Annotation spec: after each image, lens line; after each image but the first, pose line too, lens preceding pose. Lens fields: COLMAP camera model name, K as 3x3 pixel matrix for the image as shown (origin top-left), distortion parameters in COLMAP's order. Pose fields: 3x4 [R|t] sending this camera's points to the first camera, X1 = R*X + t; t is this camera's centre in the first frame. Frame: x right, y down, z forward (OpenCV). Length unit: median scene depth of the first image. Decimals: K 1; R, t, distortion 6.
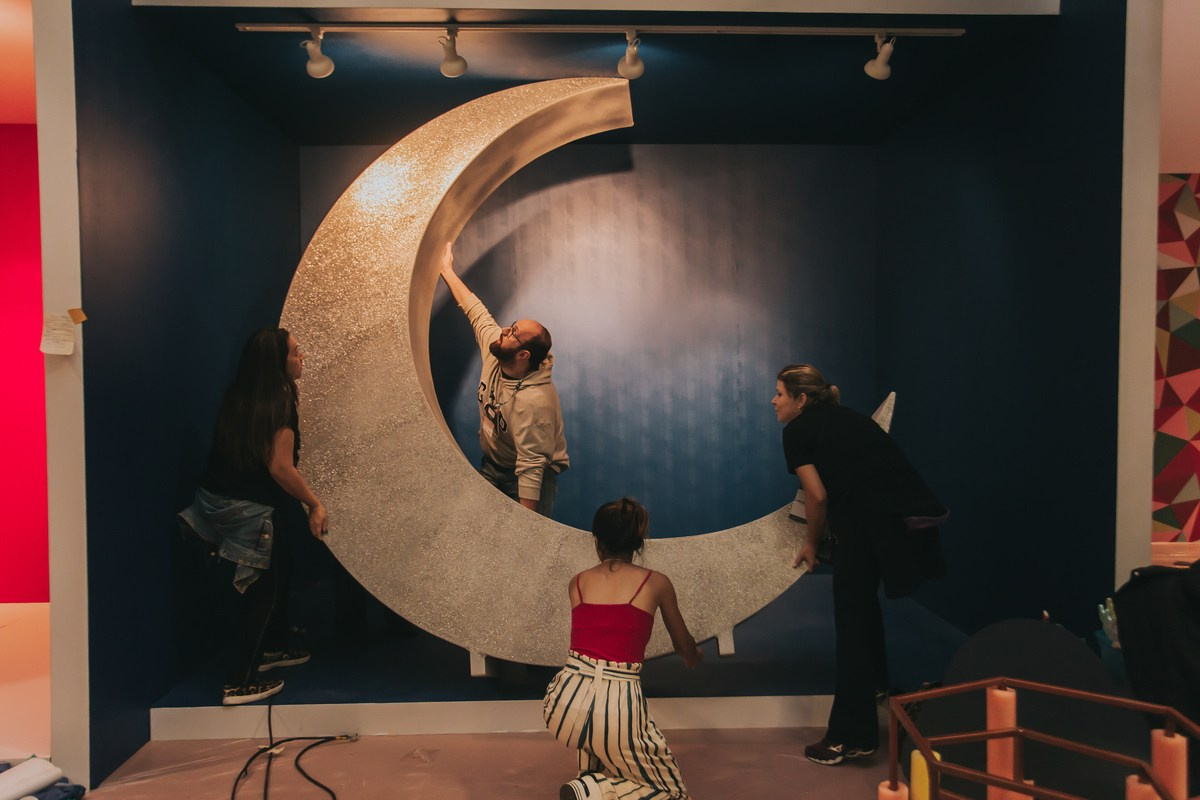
lens RADIAL K [[931.4, 0, 602.0], [0, 931.4, 398.3], [0, 0, 1]] dist [-0.018856, 0.058722]
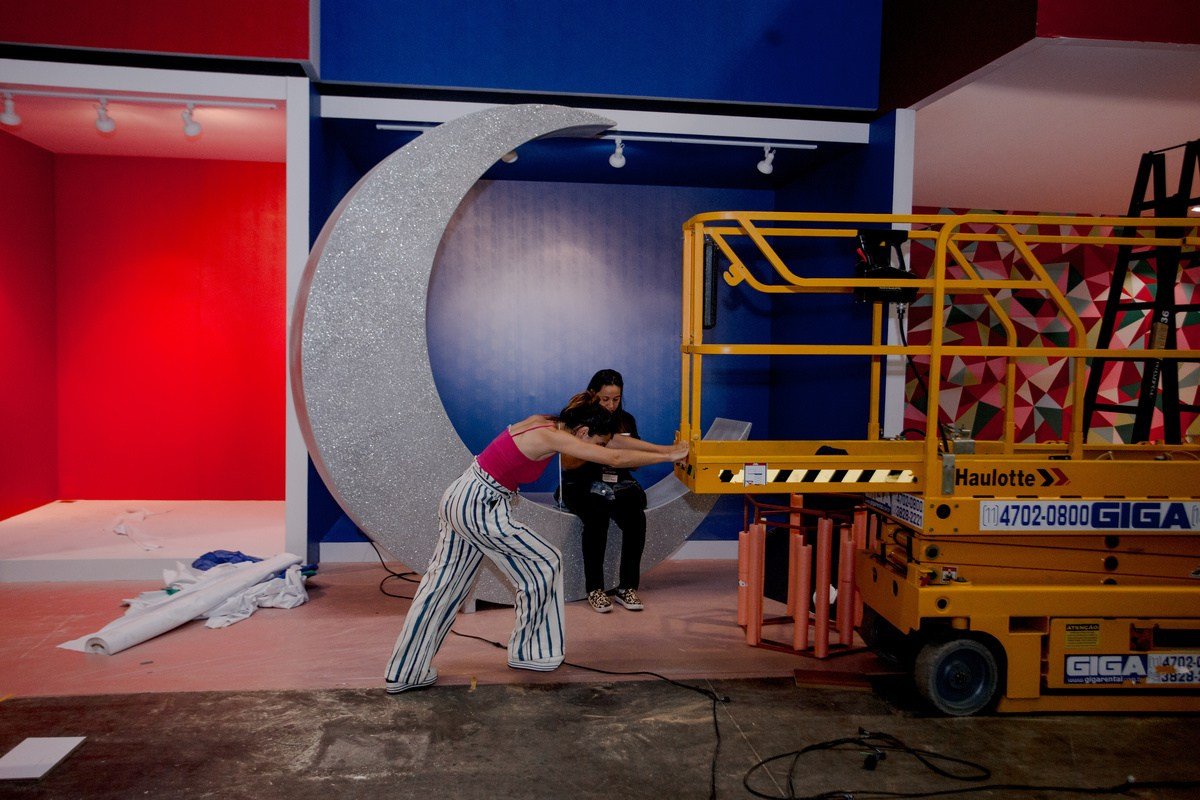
lens RADIAL K [[1024.8, 0, 595.1], [0, 1024.8, 408.5], [0, 0, 1]] dist [-0.011228, 0.002587]
pose [[0.996522, 0.020822, 0.080687, -0.148374], [-0.023313, 0.999276, 0.030061, 0.028950], [-0.080002, -0.031838, 0.996286, -0.831255]]
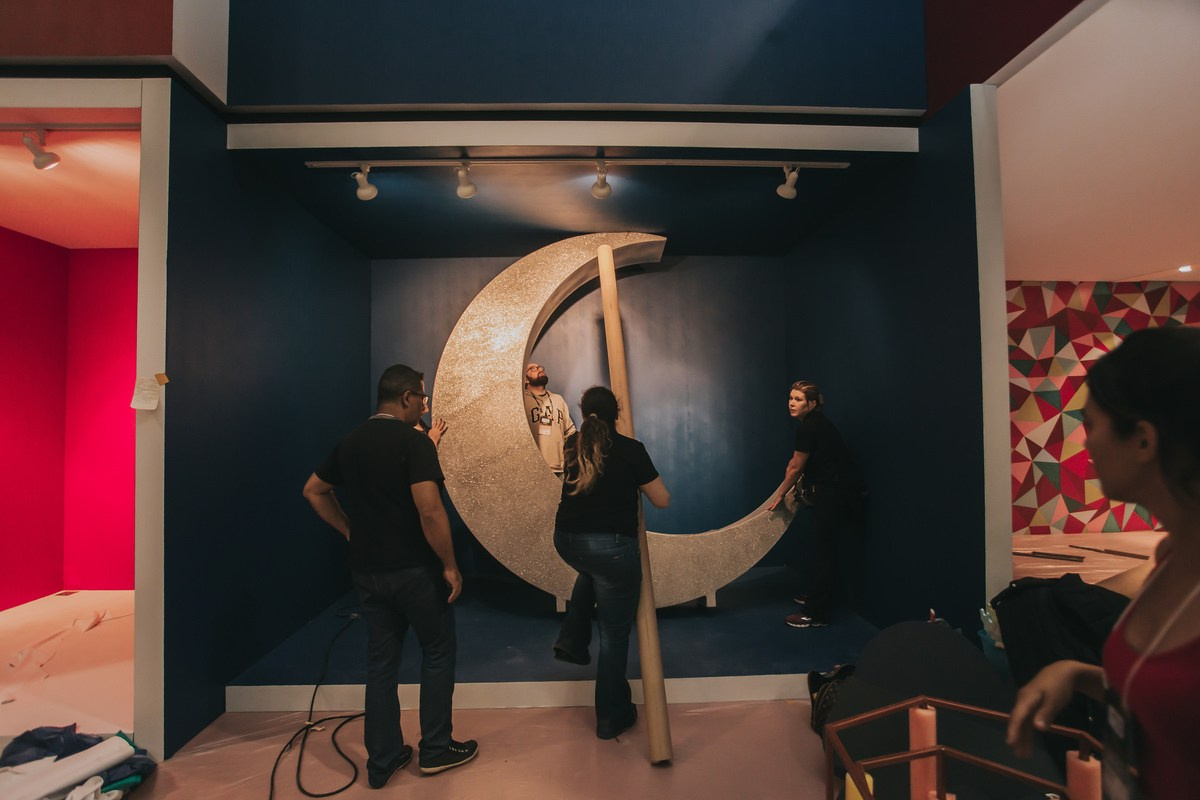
lens RADIAL K [[599.5, 0, 601.3], [0, 599.5, 397.7], [0, 0, 1]] dist [-0.057602, 0.024772]
pose [[0.999974, -0.006397, -0.003421, 0.033021], [0.006172, 0.998049, -0.062132, -0.008196], [0.003812, 0.062109, 0.998062, 0.175491]]
